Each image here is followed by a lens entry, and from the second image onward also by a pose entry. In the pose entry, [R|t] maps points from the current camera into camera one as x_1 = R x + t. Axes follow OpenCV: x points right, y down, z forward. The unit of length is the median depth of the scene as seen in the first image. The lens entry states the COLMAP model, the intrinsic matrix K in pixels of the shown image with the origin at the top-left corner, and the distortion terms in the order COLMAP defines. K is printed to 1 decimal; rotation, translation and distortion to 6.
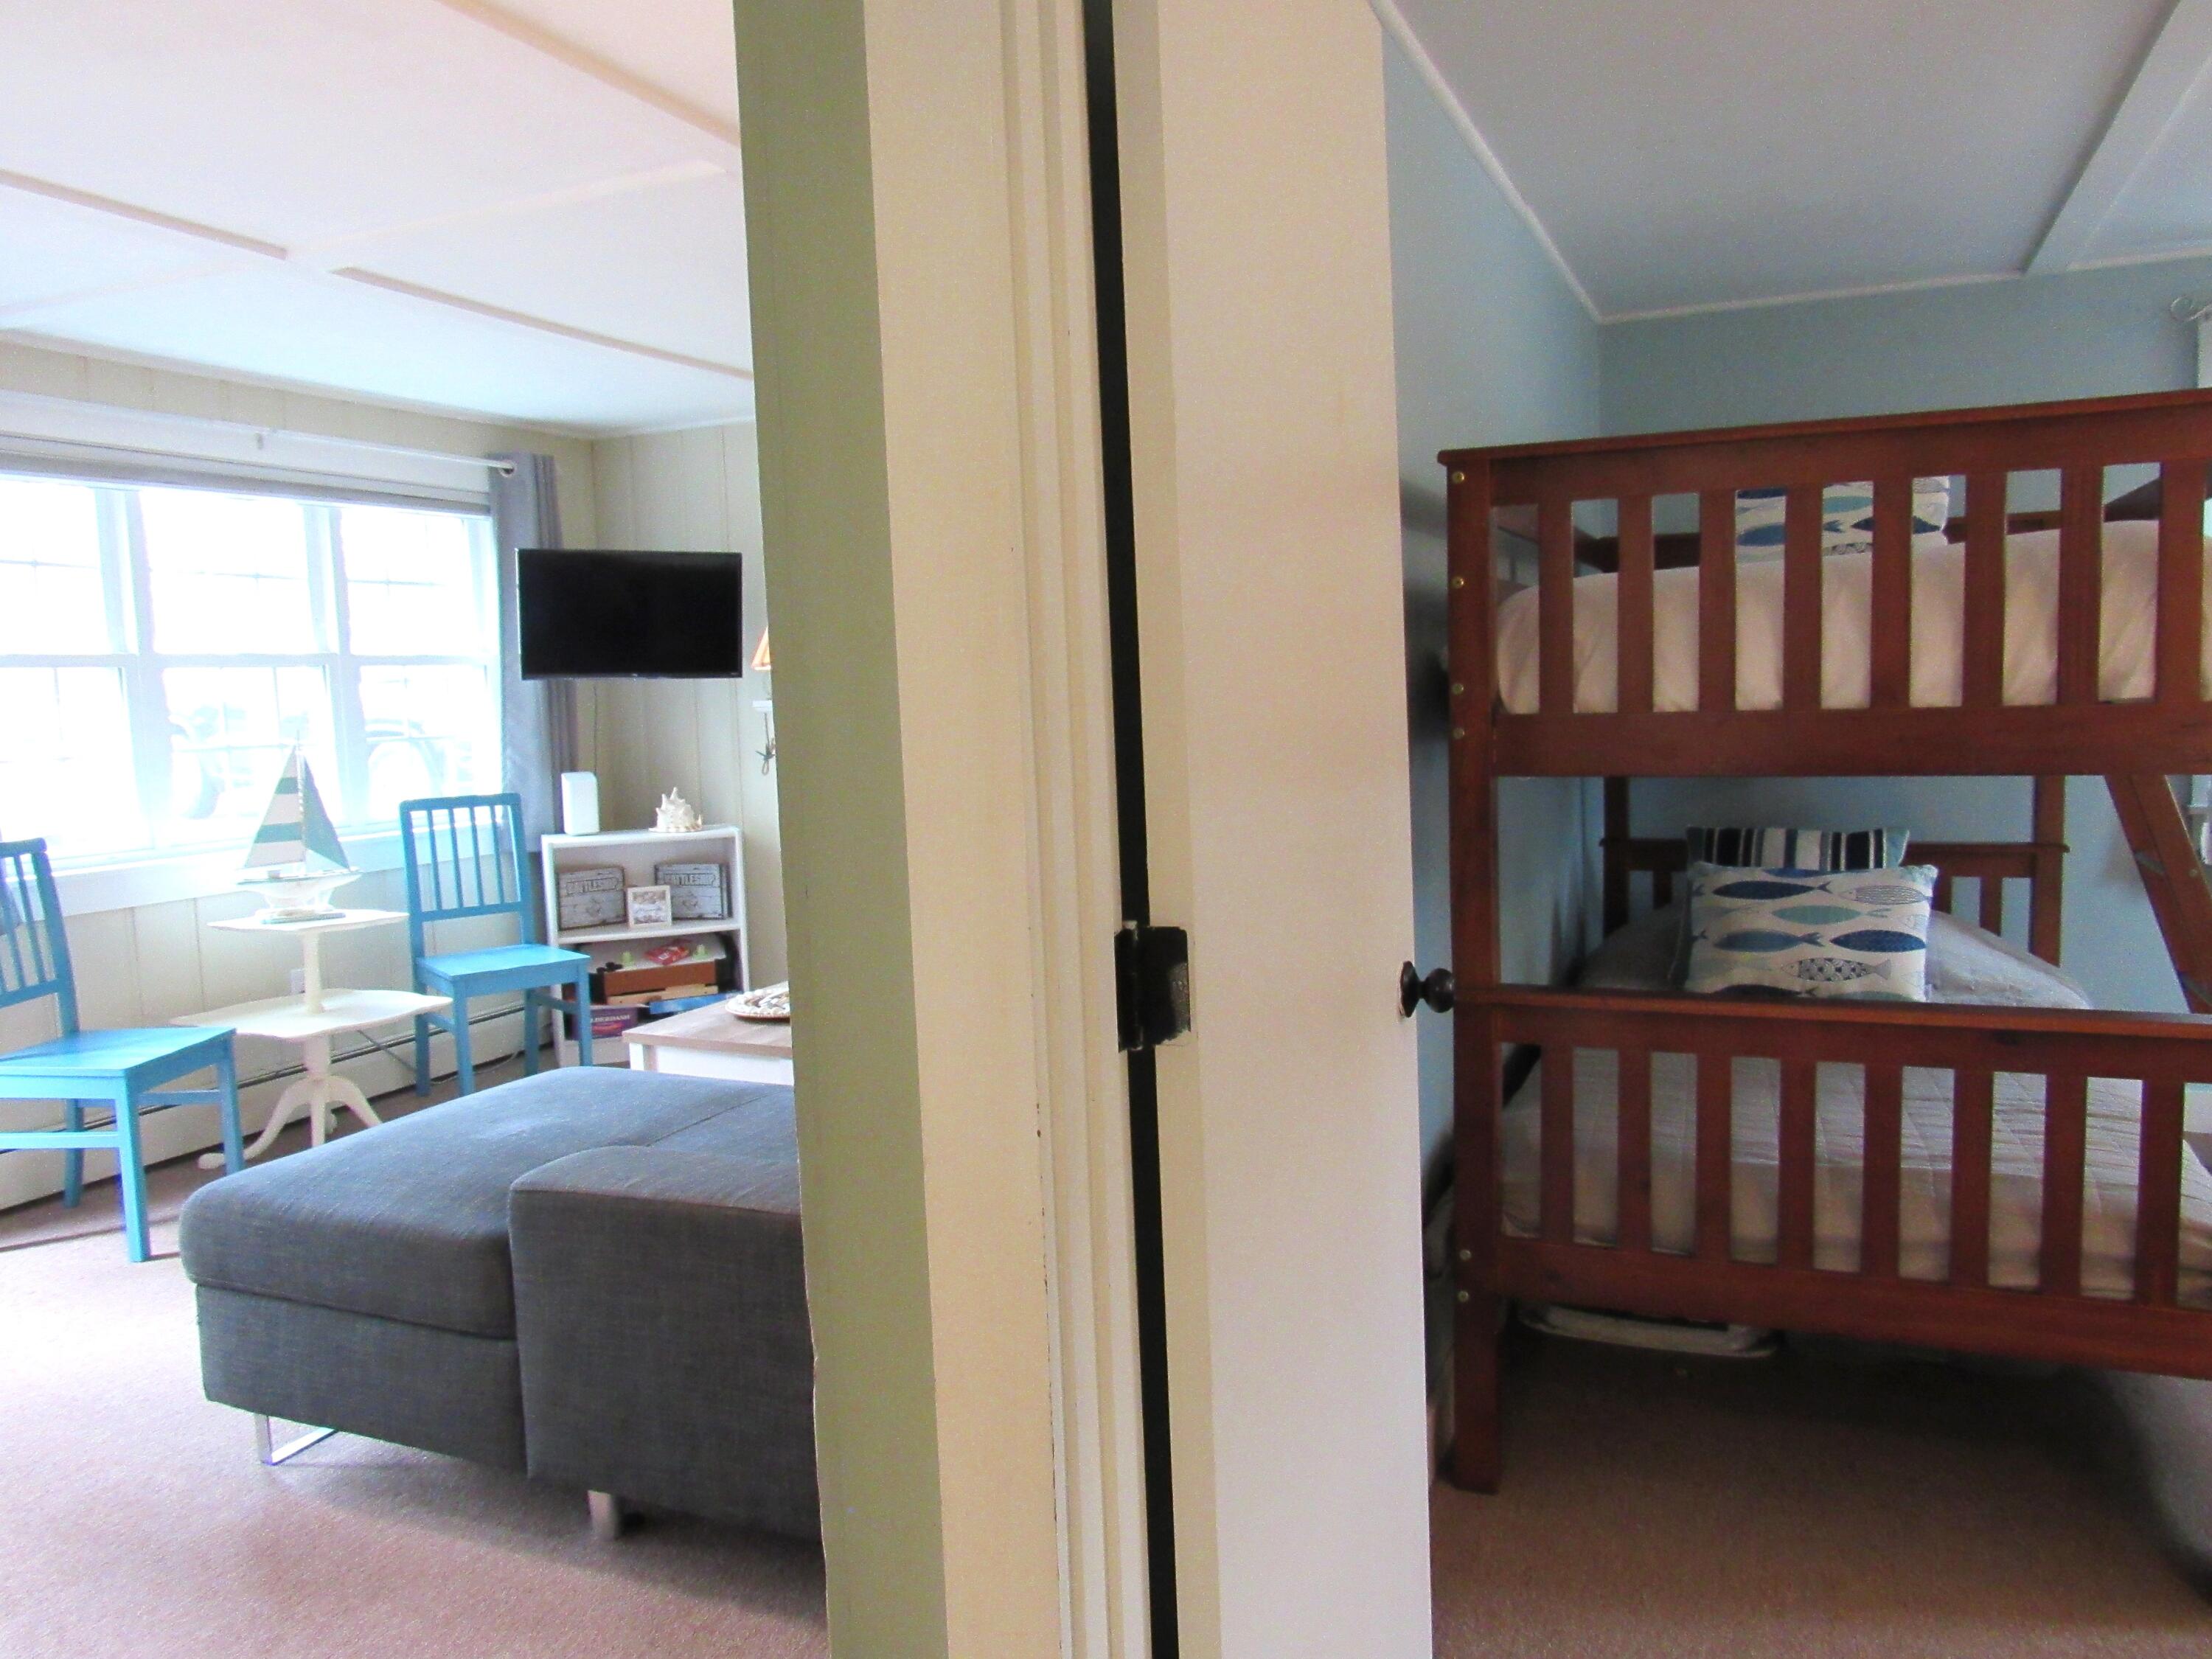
lens RADIAL K [[1611.2, 0, 1127.1], [0, 1611.2, 816.7], [0, 0, 1]] dist [-0.030597, 0.011028]
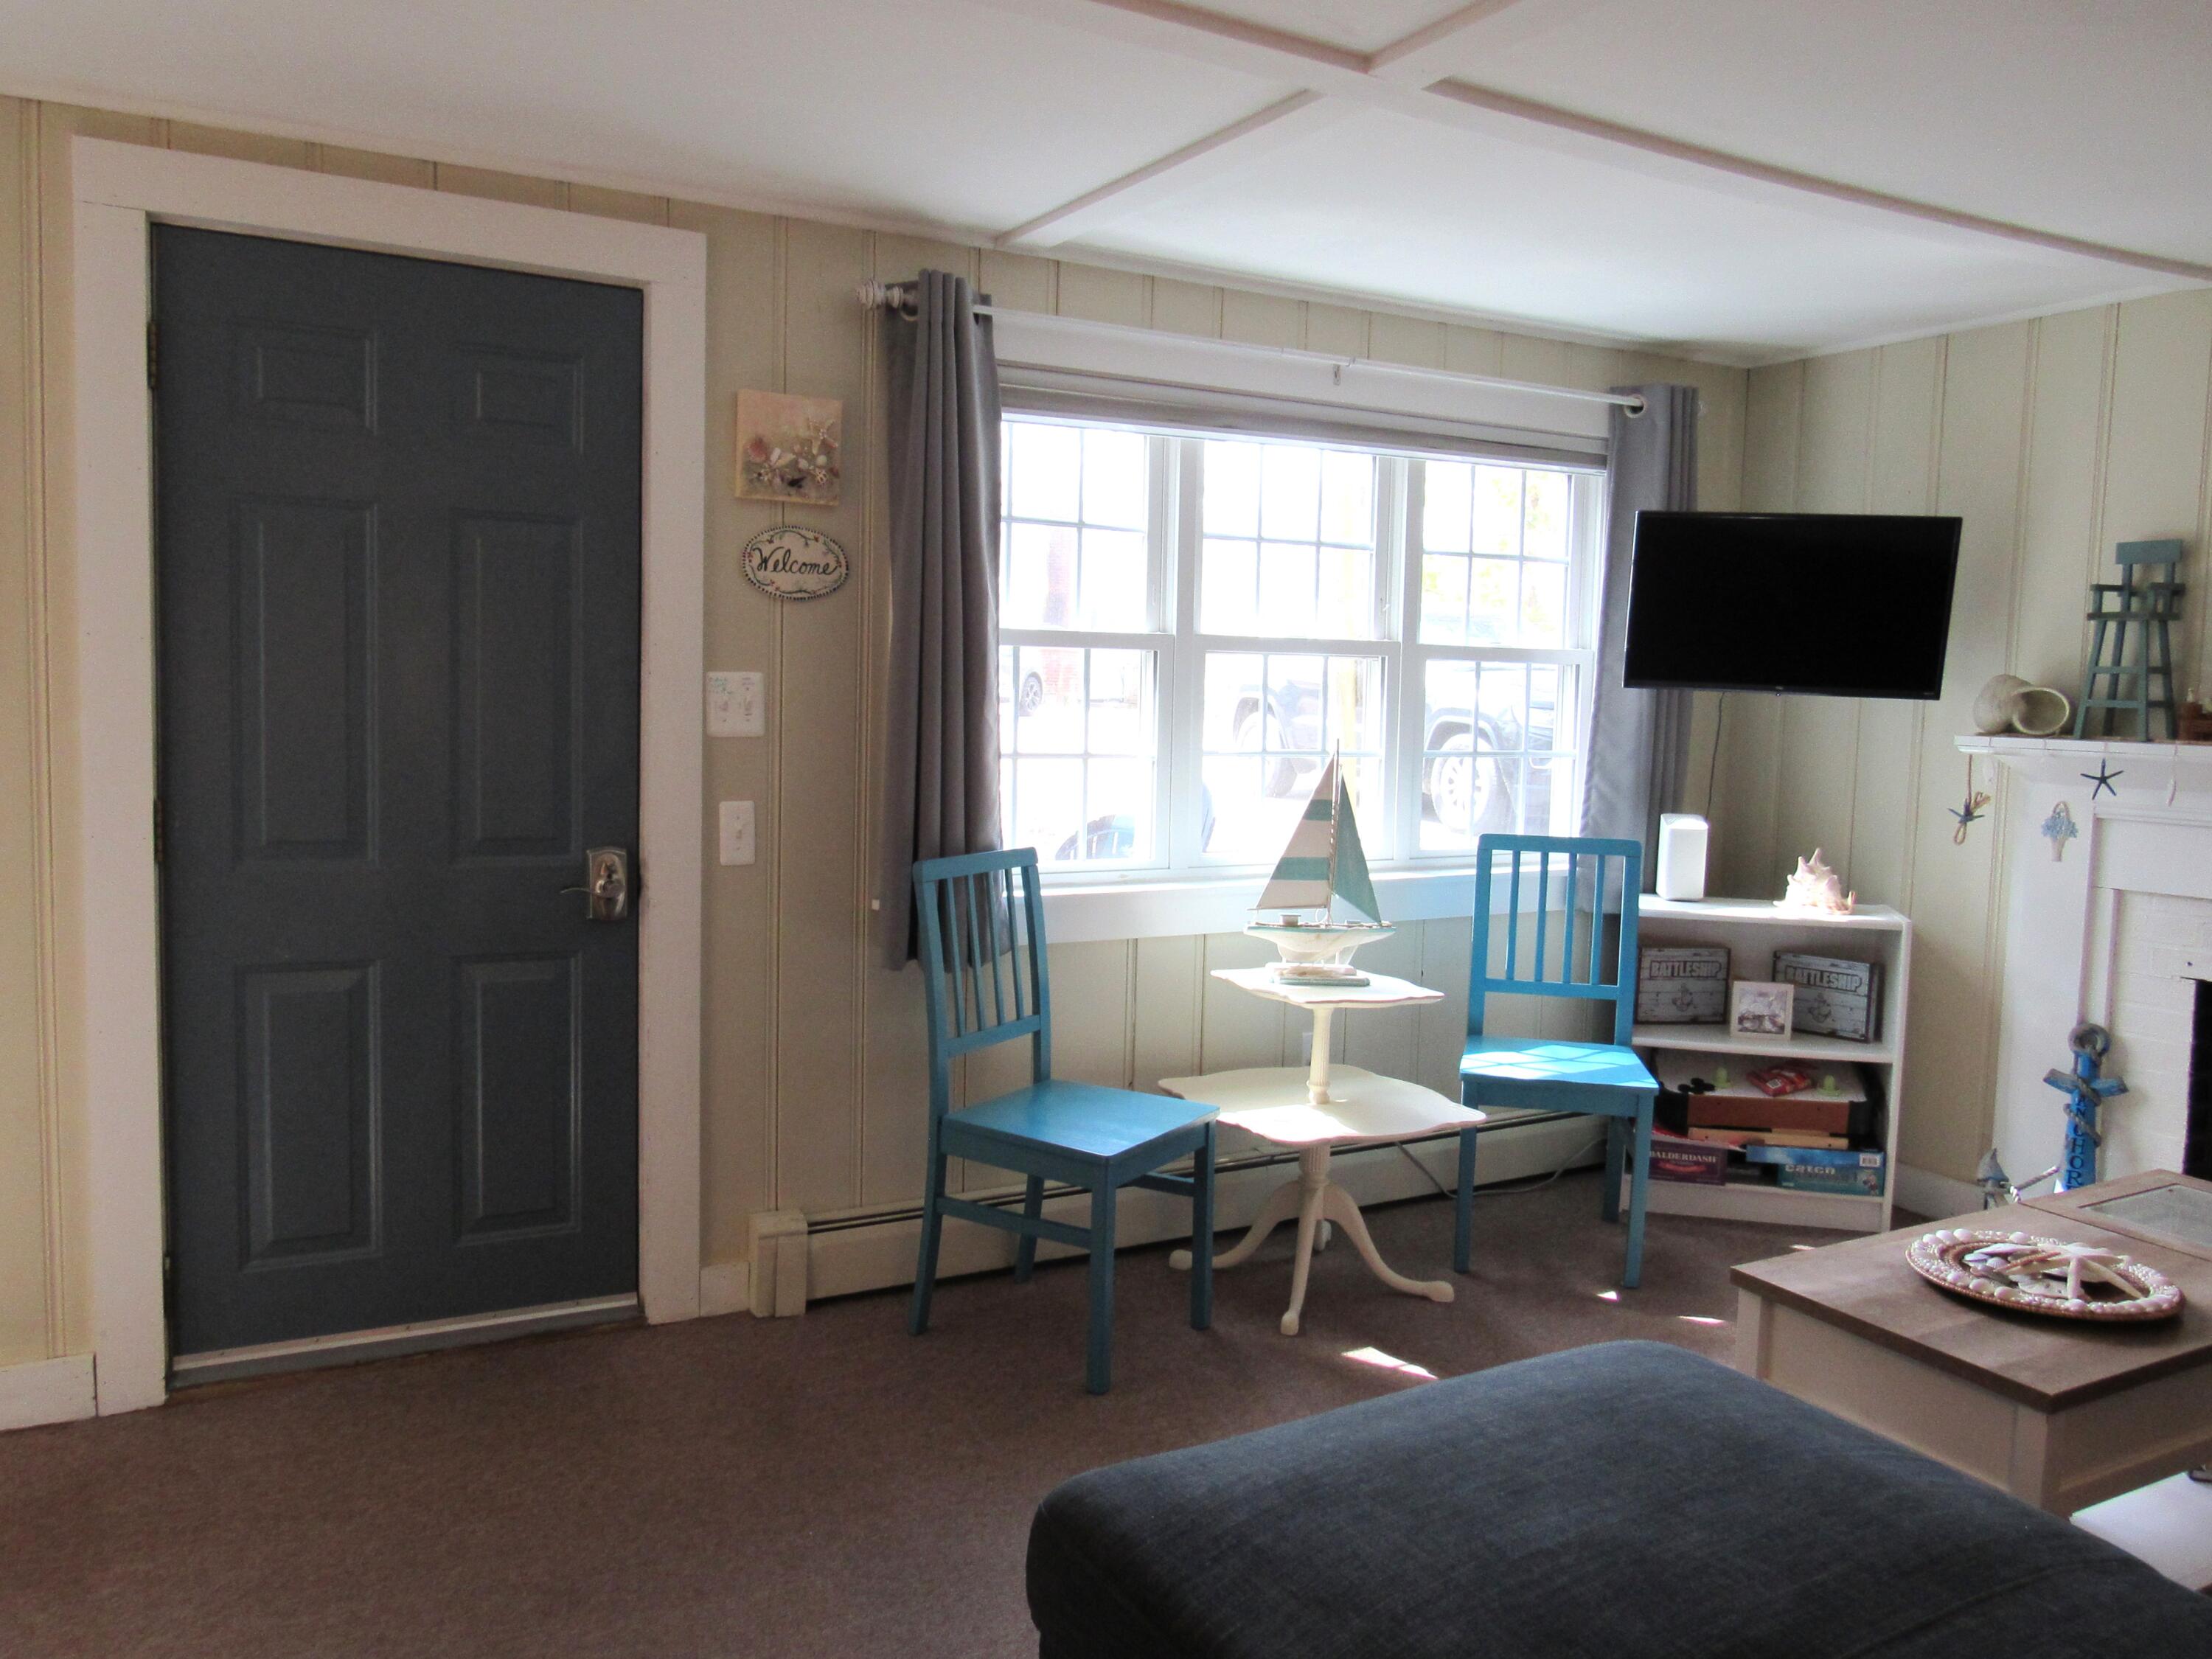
lens RADIAL K [[1611.2, 0, 1100.7], [0, 1611.2, 837.3], [0, 0, 1]] dist [-0.030597, 0.011028]
pose [[0.789477, 0.109732, -0.603891, -0.111002], [-0.098794, 0.993778, 0.051422, -0.030186], [0.605777, 0.019064, 0.795406, 0.259976]]
